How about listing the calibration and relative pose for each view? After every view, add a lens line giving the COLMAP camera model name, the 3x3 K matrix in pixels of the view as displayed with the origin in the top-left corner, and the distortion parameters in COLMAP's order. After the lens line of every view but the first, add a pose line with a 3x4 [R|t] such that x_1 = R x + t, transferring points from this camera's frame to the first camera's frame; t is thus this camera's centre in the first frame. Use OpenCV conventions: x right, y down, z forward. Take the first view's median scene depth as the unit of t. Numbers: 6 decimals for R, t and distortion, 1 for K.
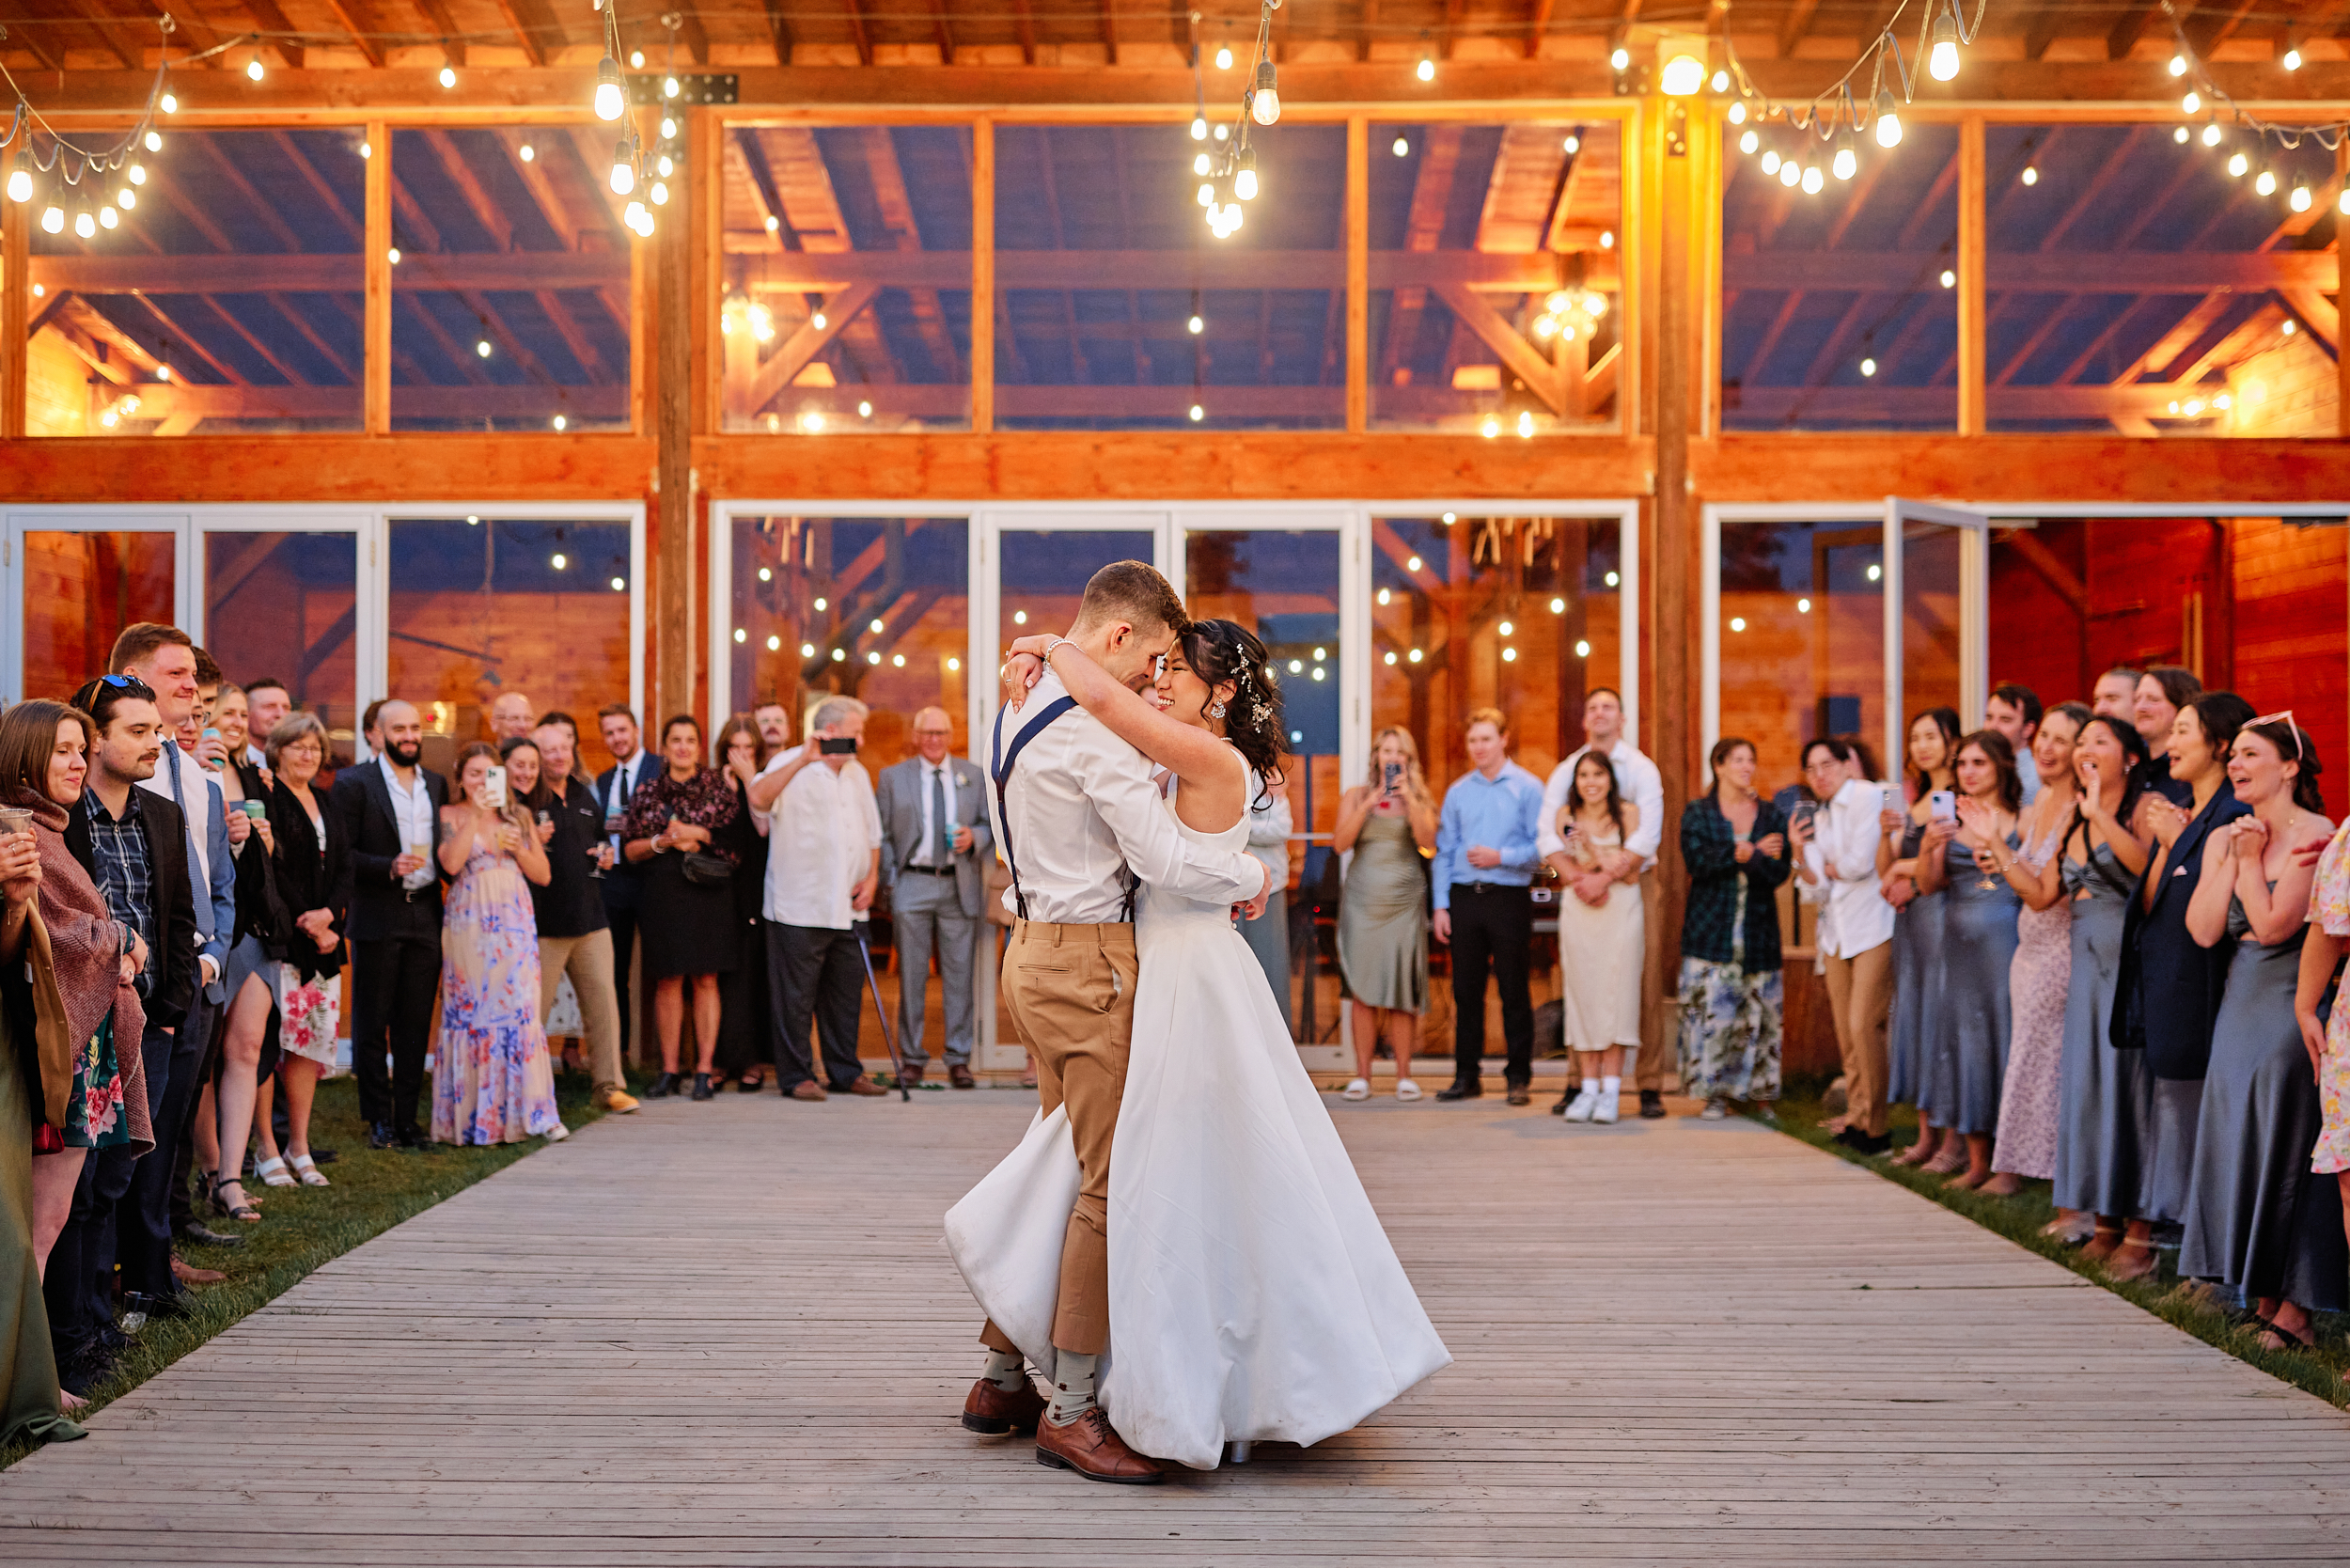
lens RADIAL K [[2626.6, 0, 1137.0], [0, 2626.6, 779.8], [0, 0, 1]] dist [-0.012858, 0.045862]
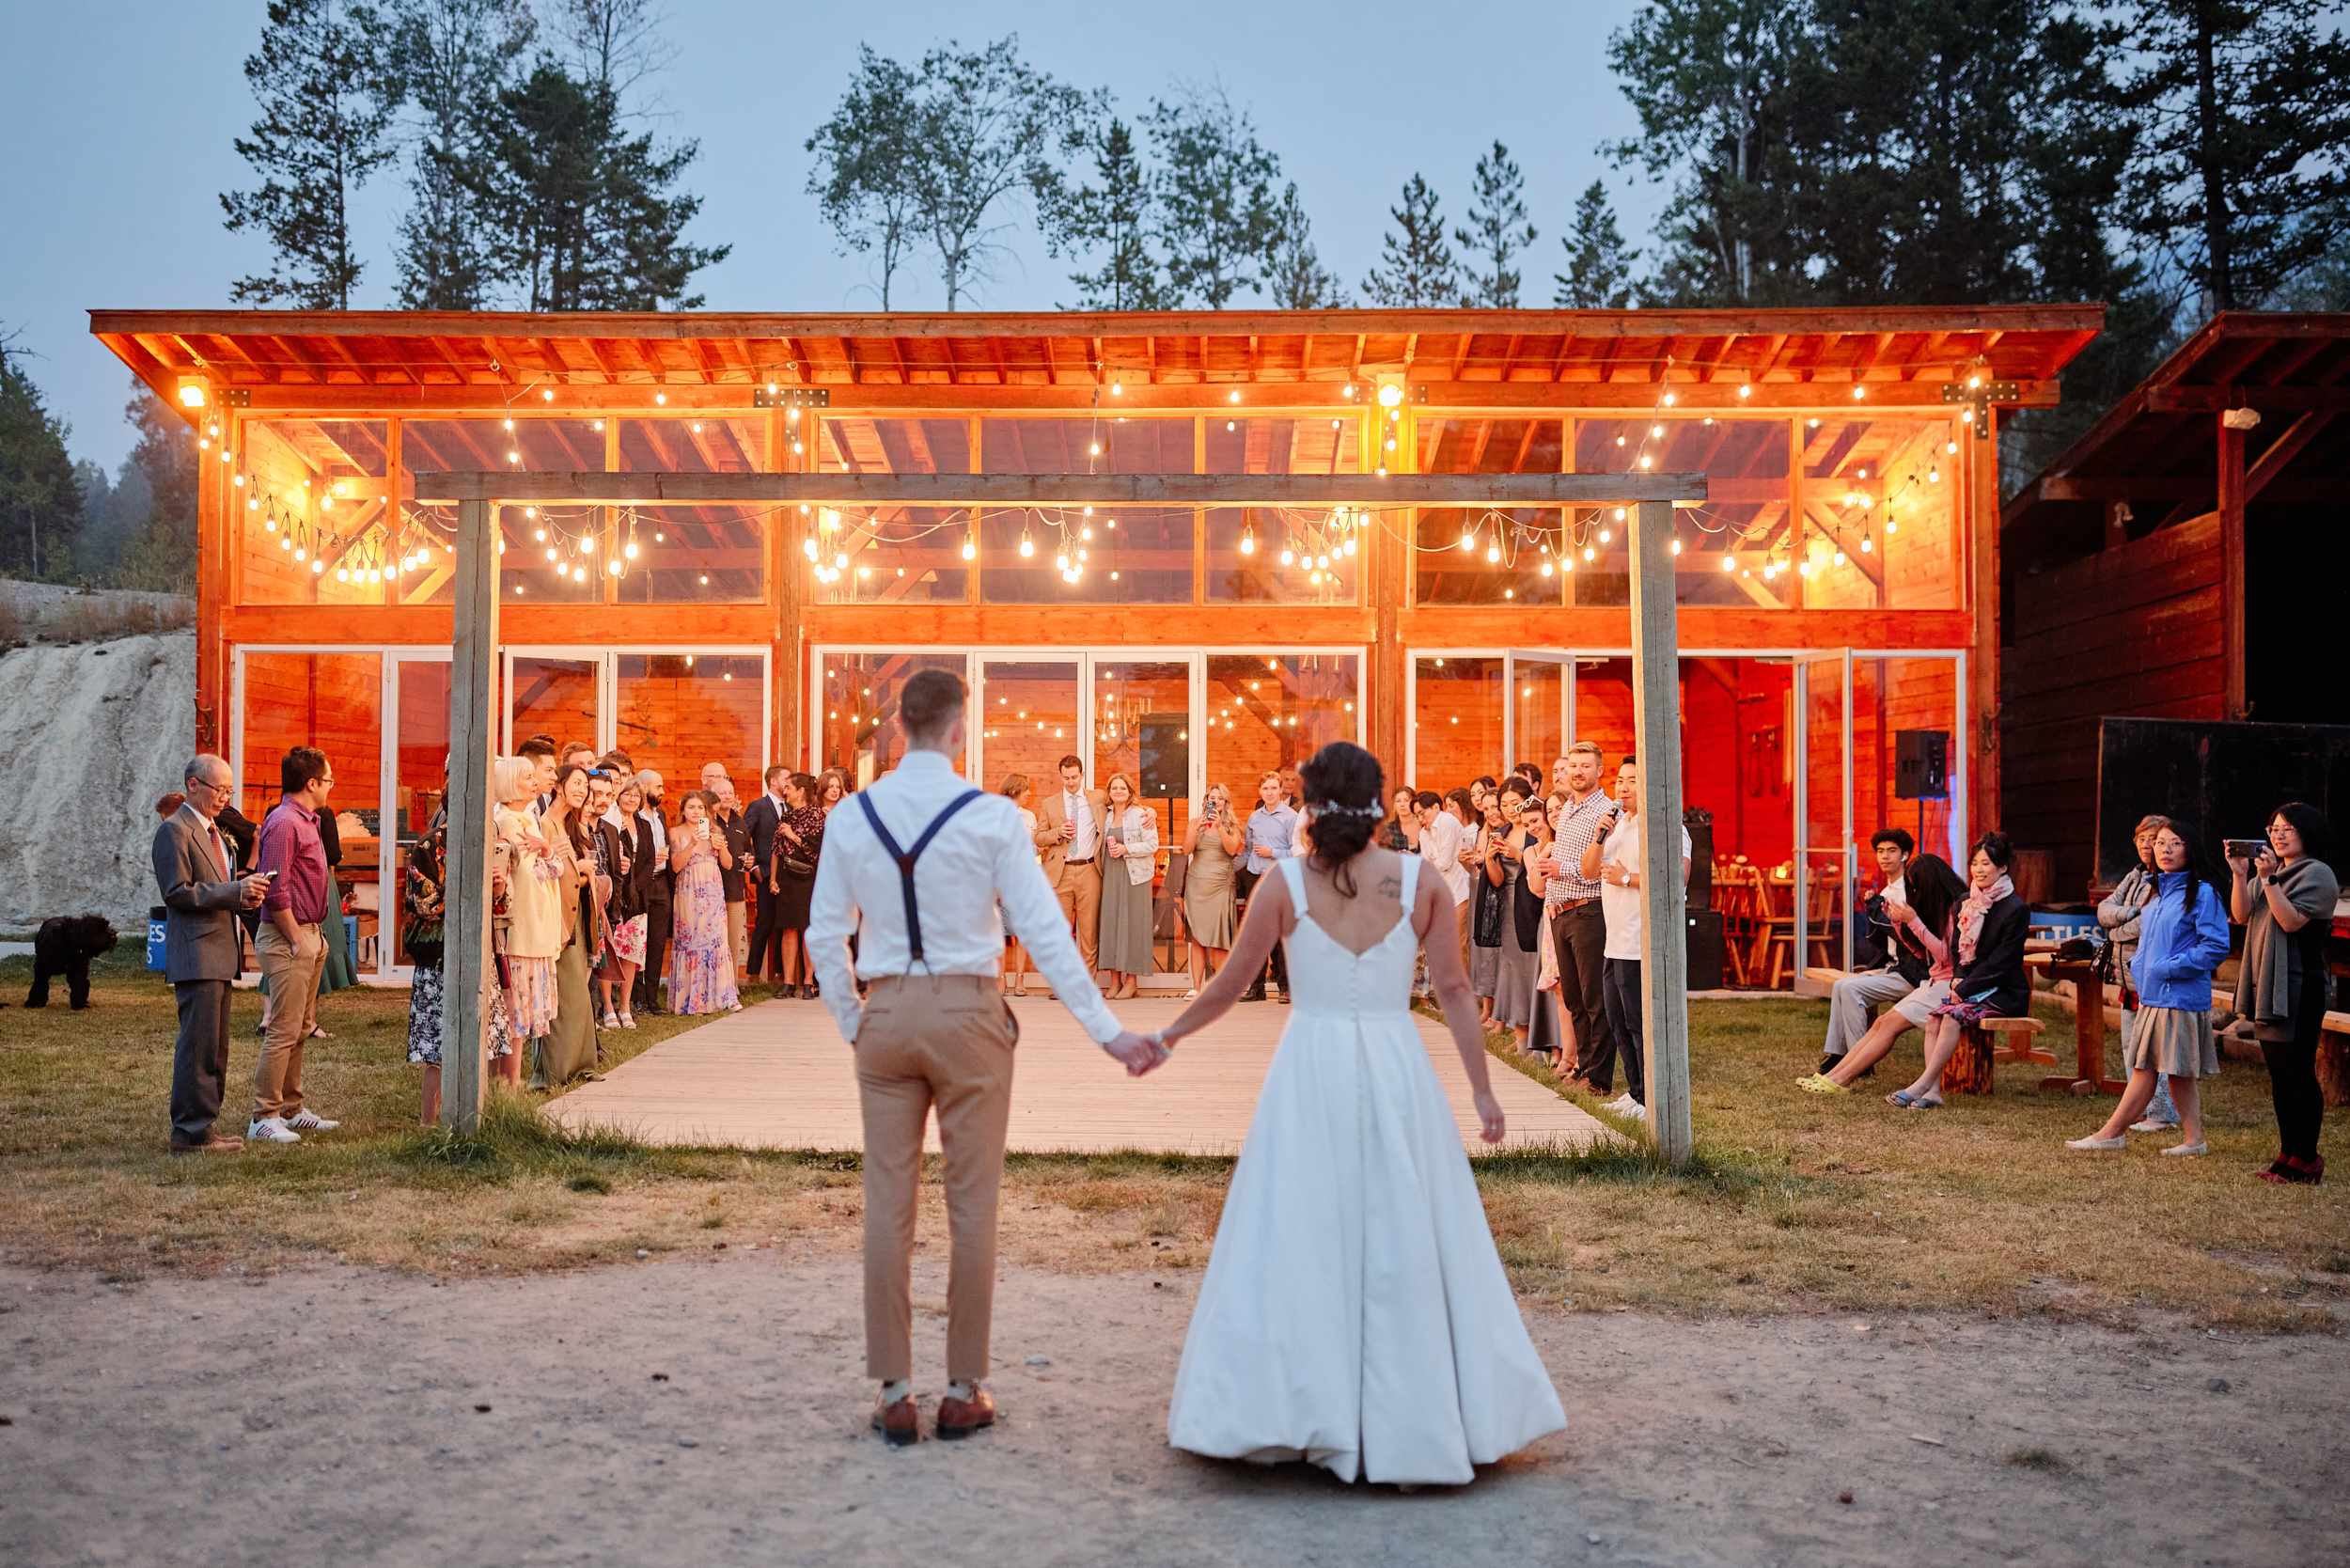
lens RADIAL K [[2449.8, 0, 1101.8], [0, 2449.8, 771.4], [0, 0, 1]] dist [0.000540, -0.001176]
pose [[0.999933, 0.002724, -0.011227, 0.040043], [-0.002888, 0.999890, -0.014553, -0.003791], [0.011186, 0.014584, 0.999831, -0.556208]]
